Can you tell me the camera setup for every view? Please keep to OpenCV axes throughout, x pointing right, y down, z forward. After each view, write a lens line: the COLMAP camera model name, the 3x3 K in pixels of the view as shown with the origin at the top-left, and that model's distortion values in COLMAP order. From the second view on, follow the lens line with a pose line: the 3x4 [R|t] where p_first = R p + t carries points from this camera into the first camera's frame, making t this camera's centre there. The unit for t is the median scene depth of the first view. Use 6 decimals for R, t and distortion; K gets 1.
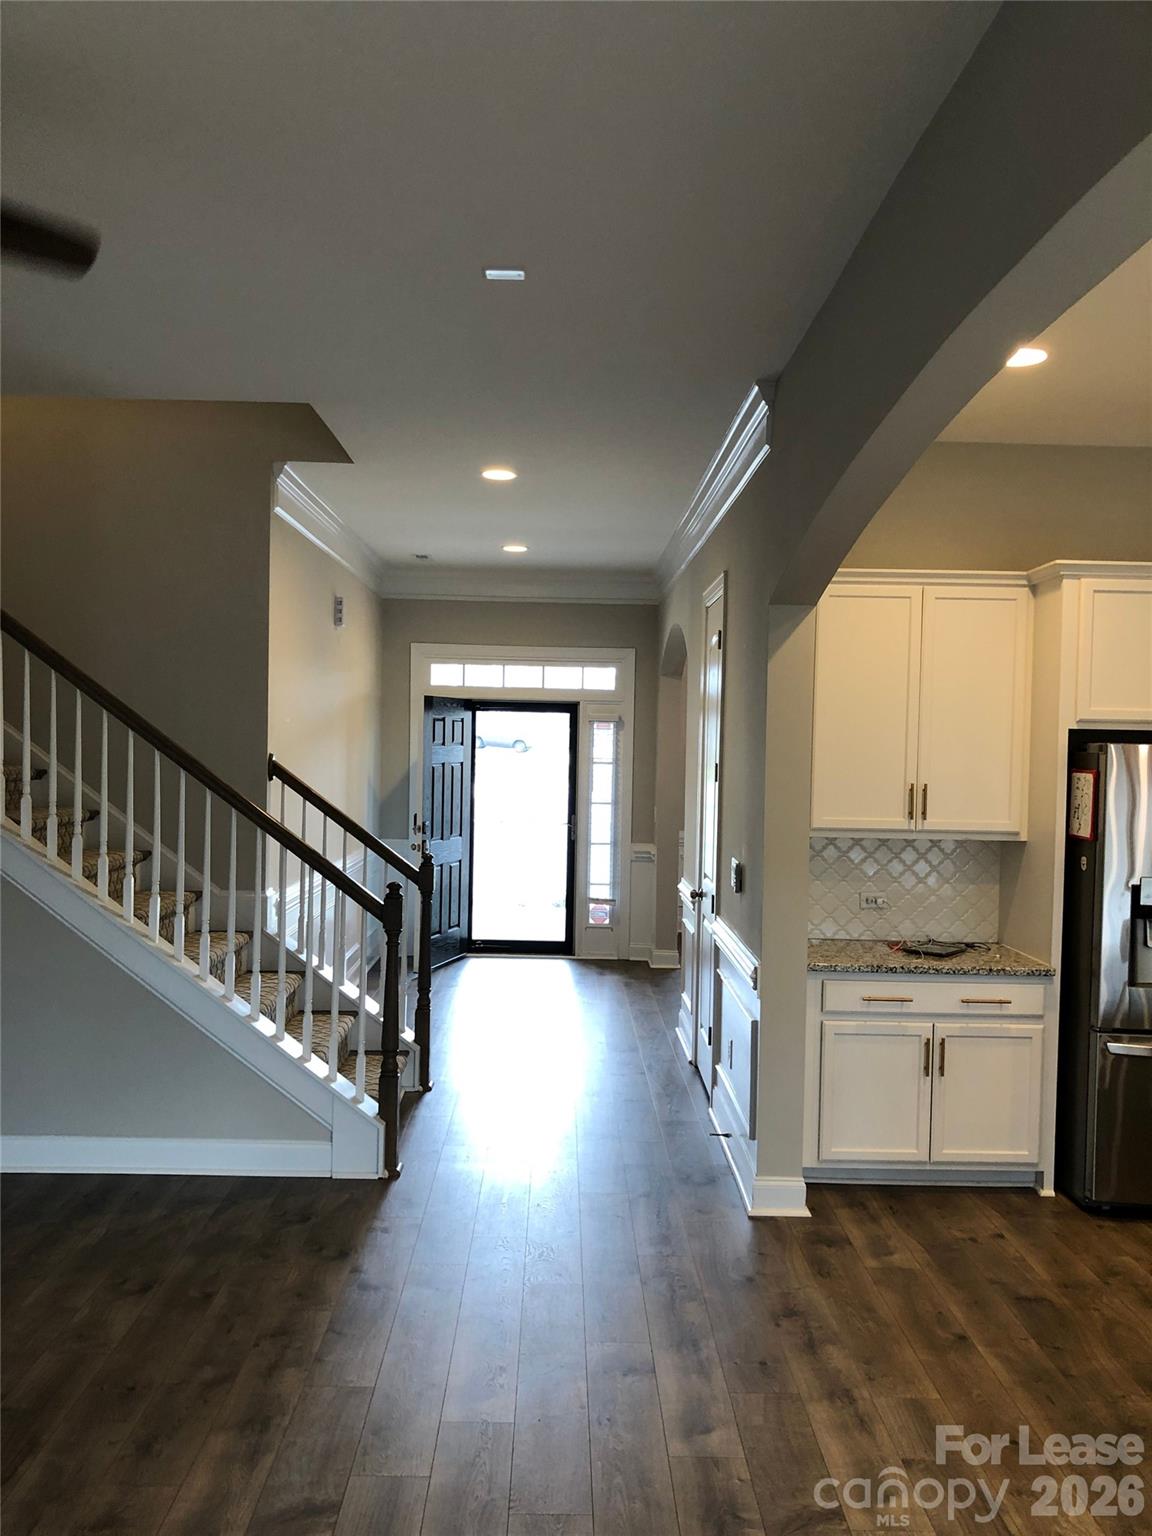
lens RADIAL K [[1228.4, 0, 576.0], [0, 1228.4, 768.0], [0, 0, 1]] dist [0.002176, -0.000094]
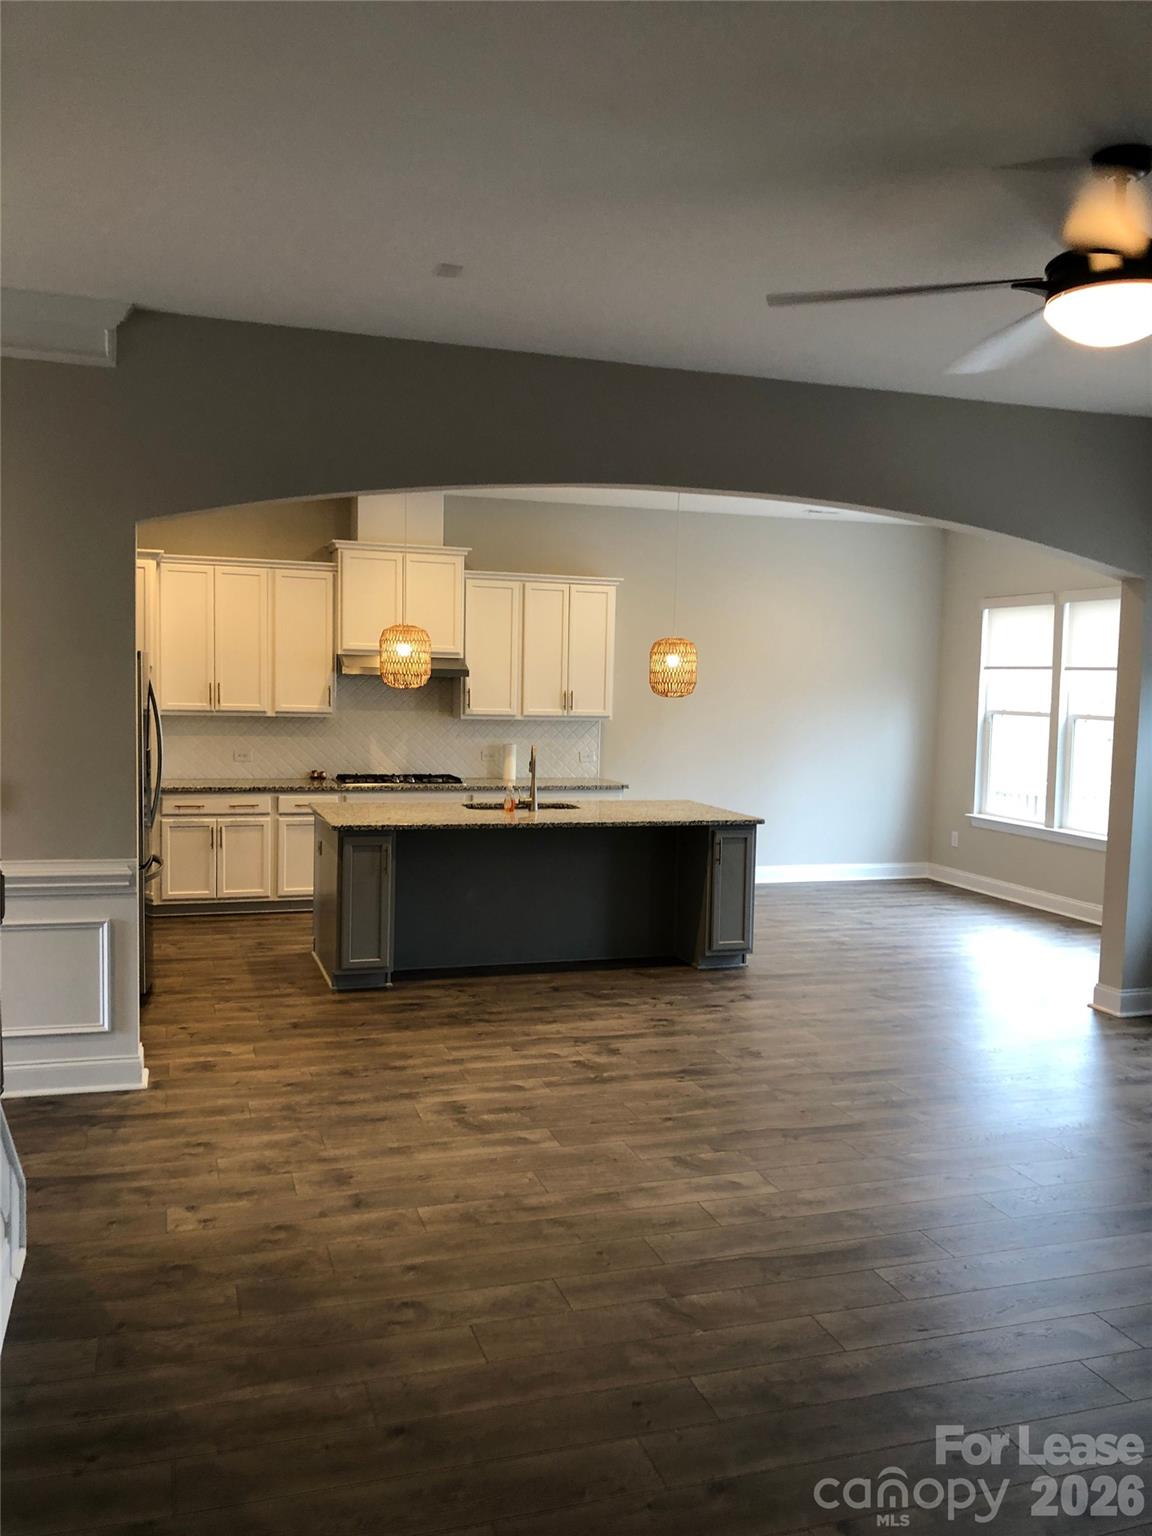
lens RADIAL K [[1275.9, 0, 576.0], [0, 1275.9, 768.0], [0, 0, 1]] dist [-0.001494, -0.001346]
pose [[-0.292426, -0.096579, 0.951399, -1.265020], [-0.006411, 0.995063, 0.099041, -0.034208], [-0.956267, 0.022863, -0.291601, 1.216308]]
